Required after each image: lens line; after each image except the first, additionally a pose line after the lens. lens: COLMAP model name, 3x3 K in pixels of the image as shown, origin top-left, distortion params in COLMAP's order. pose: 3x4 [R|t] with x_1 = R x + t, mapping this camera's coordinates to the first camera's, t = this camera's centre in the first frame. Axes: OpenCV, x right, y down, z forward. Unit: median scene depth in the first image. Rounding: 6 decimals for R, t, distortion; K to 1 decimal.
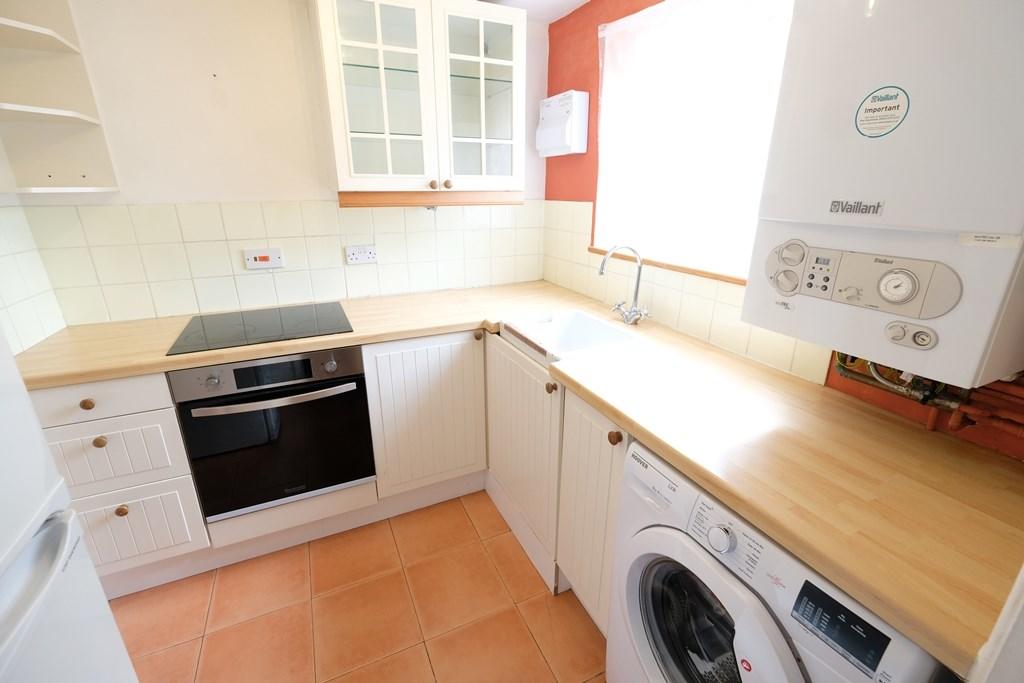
lens RADIAL K [[449.4, 0, 518.4], [0, 449.4, 339.0], [0, 0, 1]] dist [-0.000707, -0.000215]
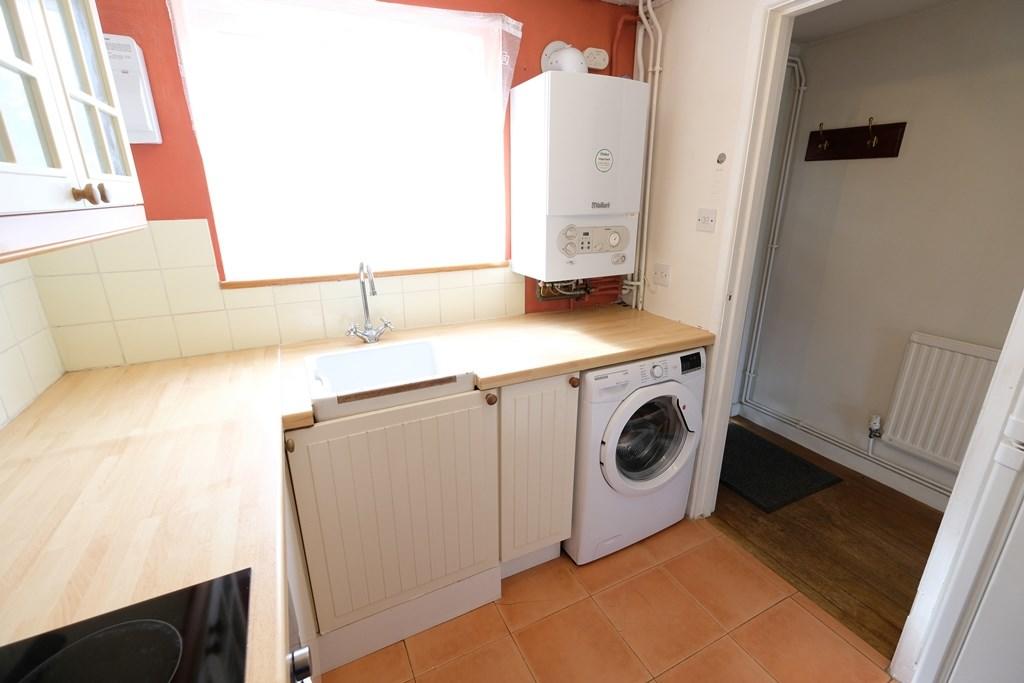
lens RADIAL K [[449.4, 0, 518.4], [0, 449.4, 339.0], [0, 0, 1]] dist [-0.000707, -0.000215]
pose [[-0.024616, -0.310803, 0.950156, -1.233328], [0.321424, 0.897517, 0.301911, -0.429988], [-0.946615, 0.312835, 0.077806, 1.229934]]
